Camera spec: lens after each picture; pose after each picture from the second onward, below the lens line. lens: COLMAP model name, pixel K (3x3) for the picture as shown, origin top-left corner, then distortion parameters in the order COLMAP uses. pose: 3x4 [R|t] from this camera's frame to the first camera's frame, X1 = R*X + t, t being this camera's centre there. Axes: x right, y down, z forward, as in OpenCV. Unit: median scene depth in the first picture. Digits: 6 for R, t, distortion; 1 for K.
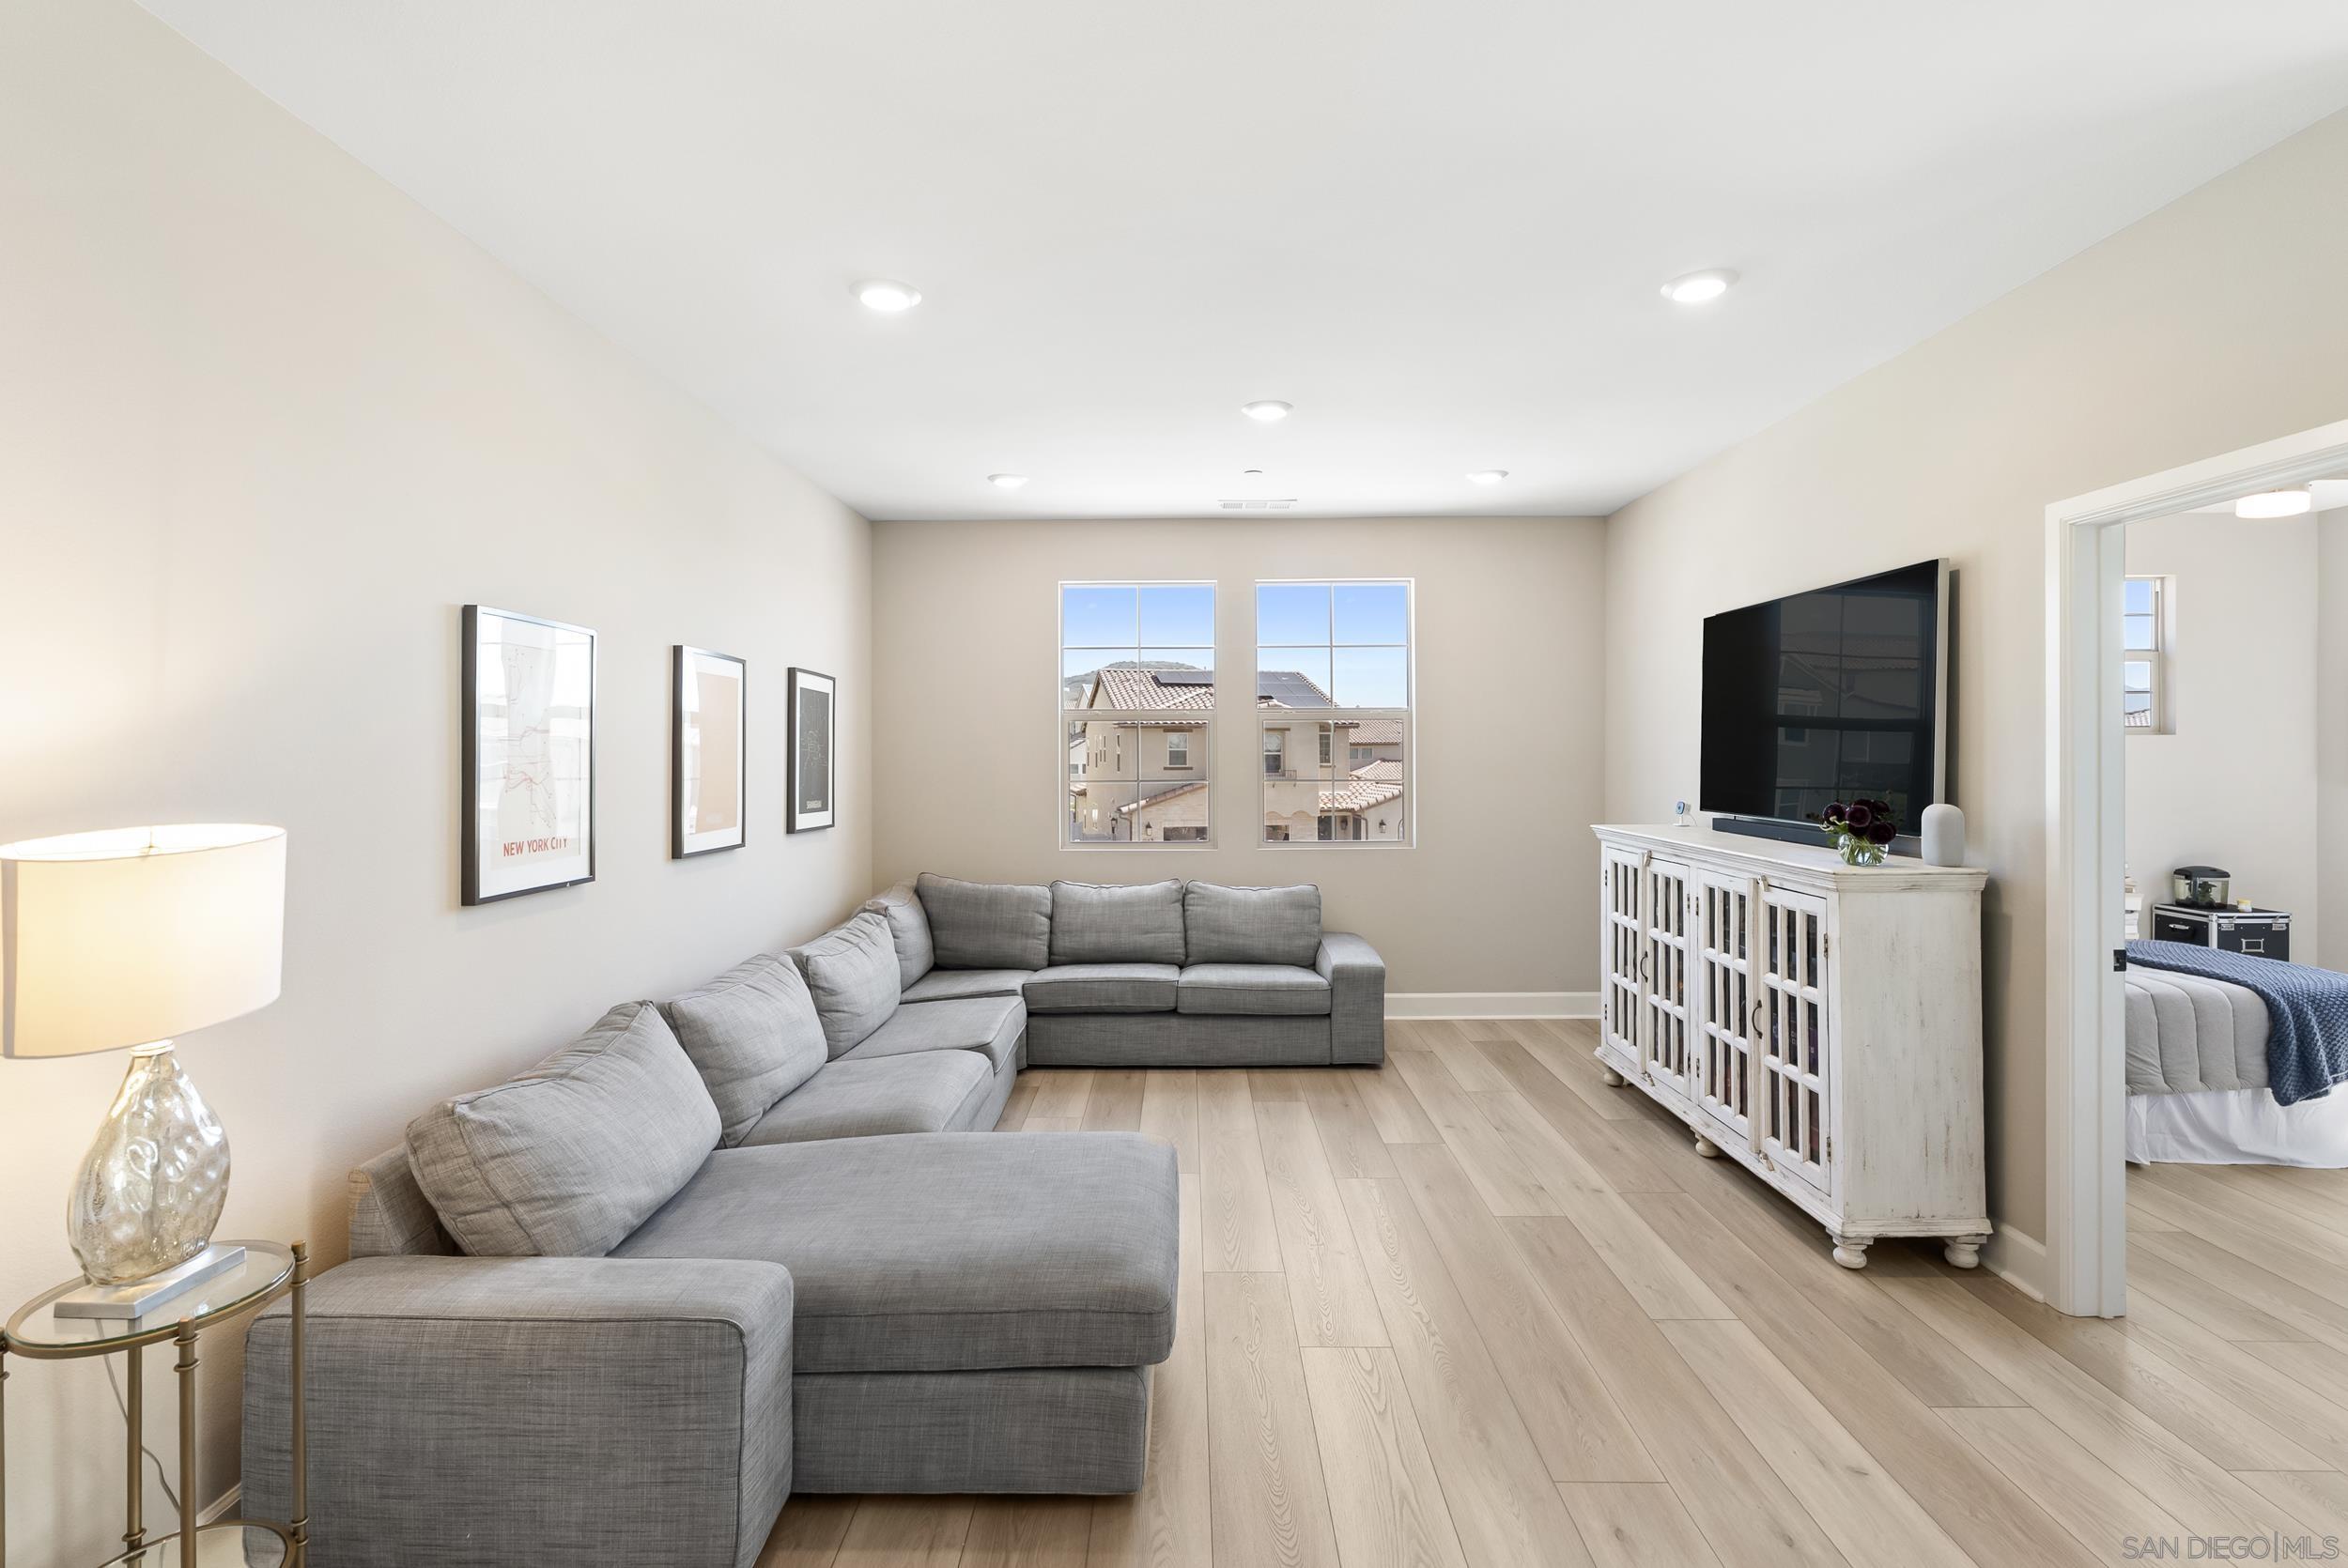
lens RADIAL K [[1076.3, 0, 1174.3], [0, 1076.3, 749.0], [0, 0, 1]] dist [-0.003956, 0.000976]
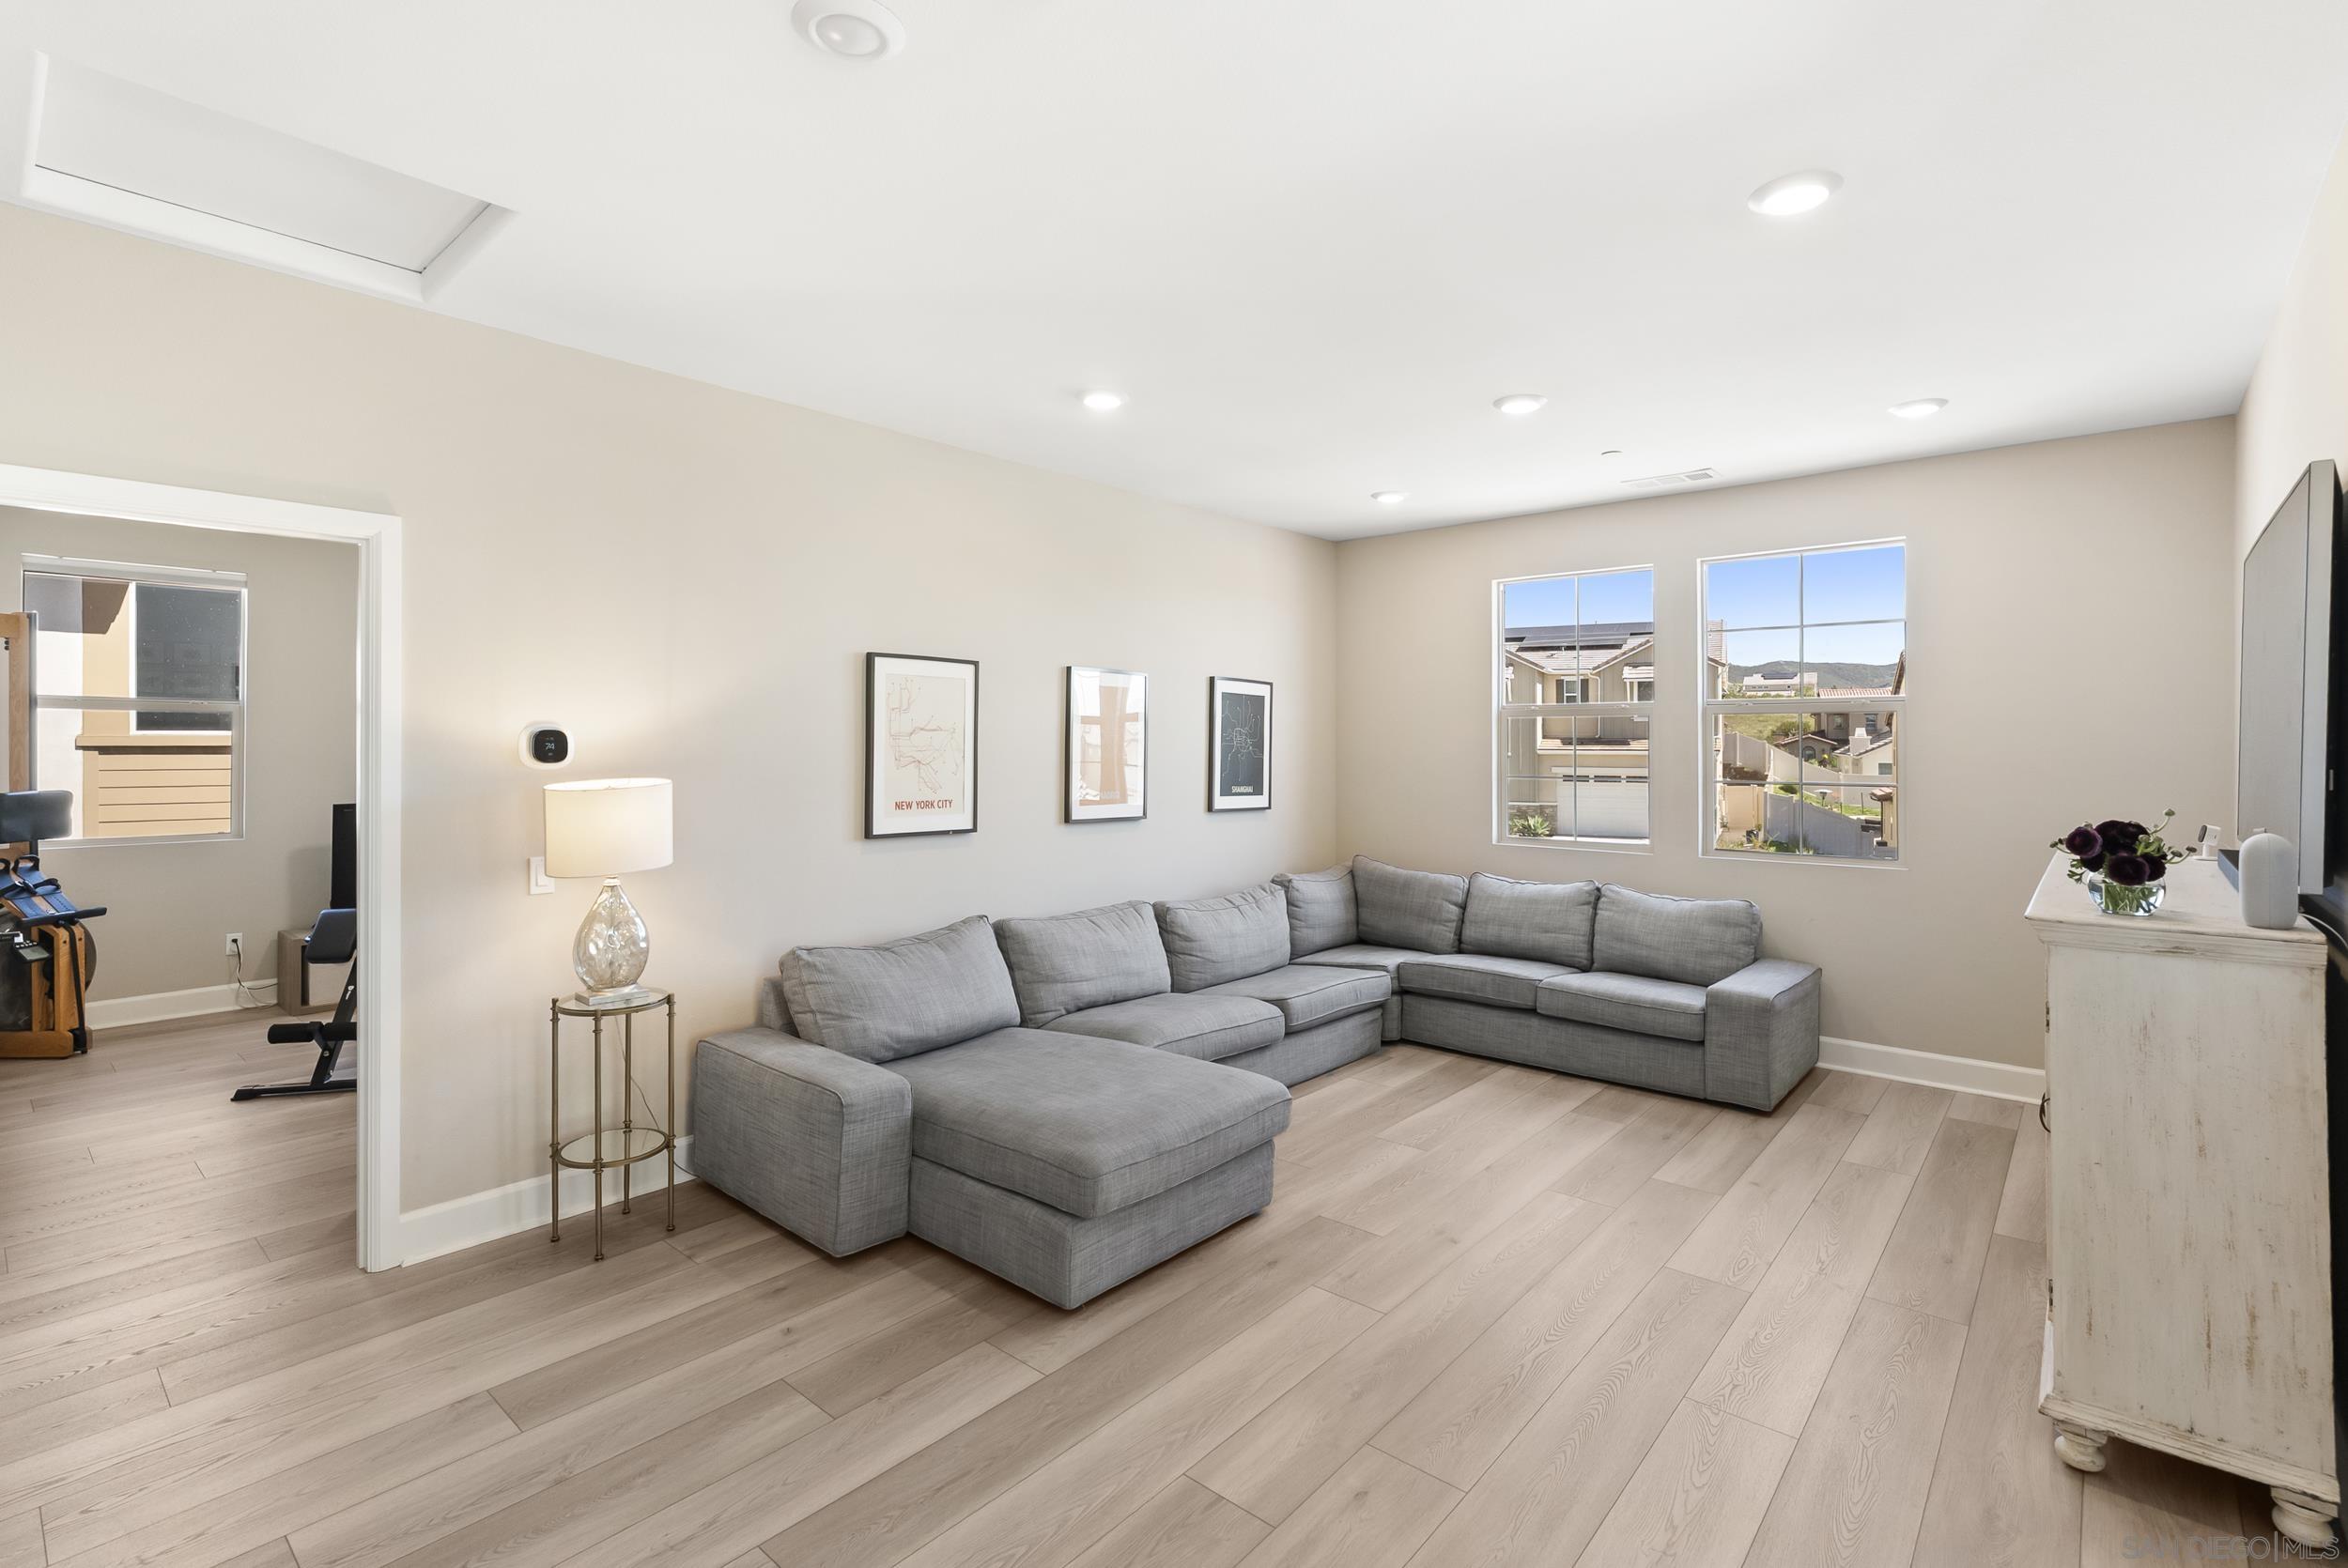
lens RADIAL K [[1076.3, 0, 1174.3], [0, 1076.3, 749.0], [0, 0, 1]] dist [-0.003956, 0.000976]
pose [[0.763136, 0.008614, -0.646180, 0.391605], [-0.005426, 0.999961, 0.006921, -0.001318], [0.646215, -0.001776, 0.763154, 0.034748]]
